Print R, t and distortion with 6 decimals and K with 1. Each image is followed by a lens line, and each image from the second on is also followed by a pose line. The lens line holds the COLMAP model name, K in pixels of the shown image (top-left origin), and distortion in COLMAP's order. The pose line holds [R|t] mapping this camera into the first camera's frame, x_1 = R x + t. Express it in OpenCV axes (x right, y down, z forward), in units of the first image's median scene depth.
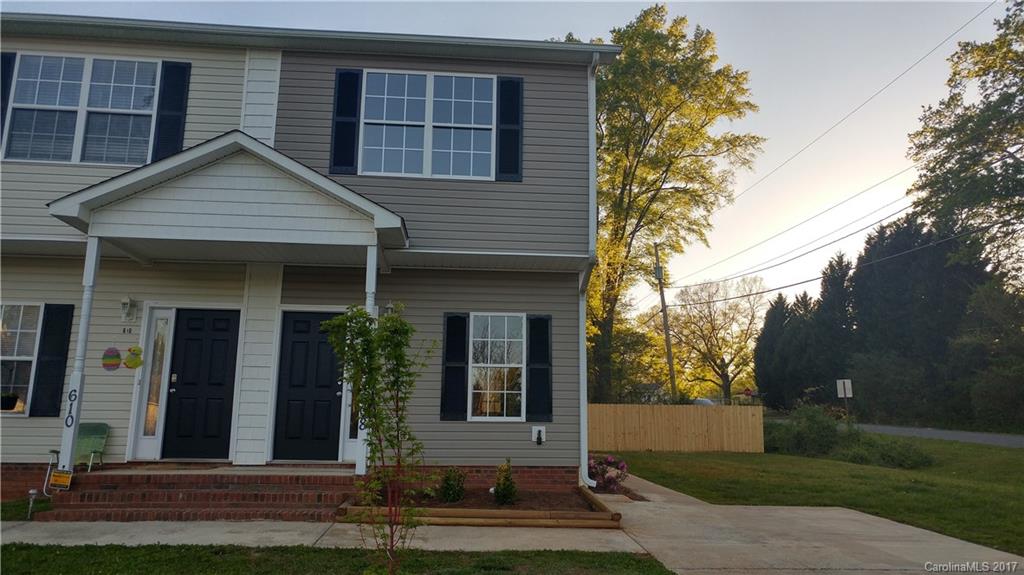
lens RADIAL K [[725.4, 0, 517.9], [0, 725.4, 285.3], [0, 0, 1]] dist [0.005021, -0.000699]
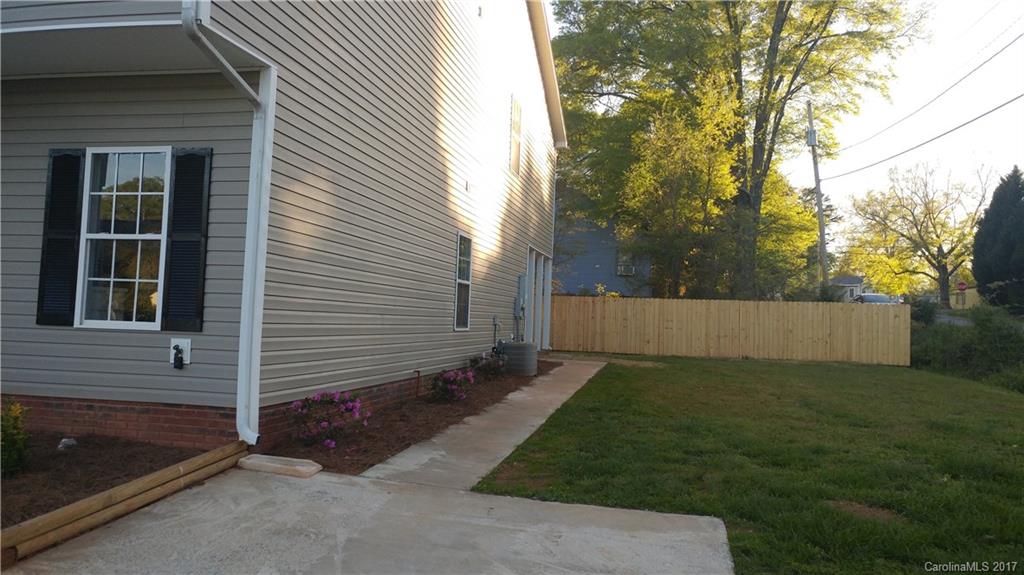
lens RADIAL K [[725.4, 0, 517.9], [0, 725.4, 285.3], [0, 0, 1]] dist [0.005021, -0.000699]
pose [[0.961220, 0.010269, -0.275593, 0.460235], [0.030709, 0.989107, 0.143963, 0.076855], [0.274069, -0.146843, 0.950433, 0.532422]]
